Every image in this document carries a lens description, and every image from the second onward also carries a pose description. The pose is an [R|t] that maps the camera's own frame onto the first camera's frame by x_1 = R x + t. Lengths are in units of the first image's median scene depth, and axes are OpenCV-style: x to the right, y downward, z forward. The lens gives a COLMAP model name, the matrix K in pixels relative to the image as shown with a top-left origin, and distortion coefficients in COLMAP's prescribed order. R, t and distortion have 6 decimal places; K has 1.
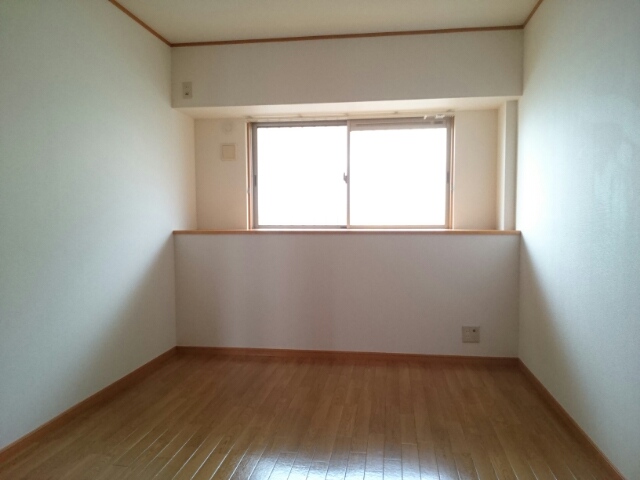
lens RADIAL K [[512.5, 0, 320.0], [0, 512.5, 240.0], [0, 0, 1]] dist [-0.001232, 0.088551]
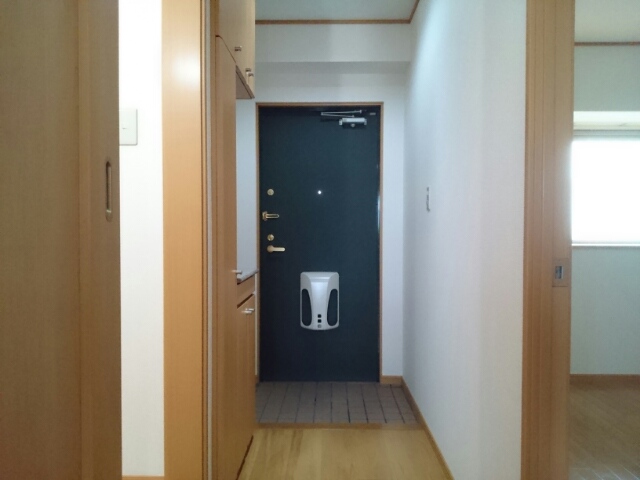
lens RADIAL K [[512.5, 0, 320.0], [0, 512.5, 240.0], [0, 0, 1]] dist [-0.001232, 0.088551]
pose [[0.992552, 0.003351, 0.121779, -0.582776], [-0.000205, 0.999666, -0.025842, -0.005667], [-0.121825, 0.025625, 0.992221, 0.110368]]
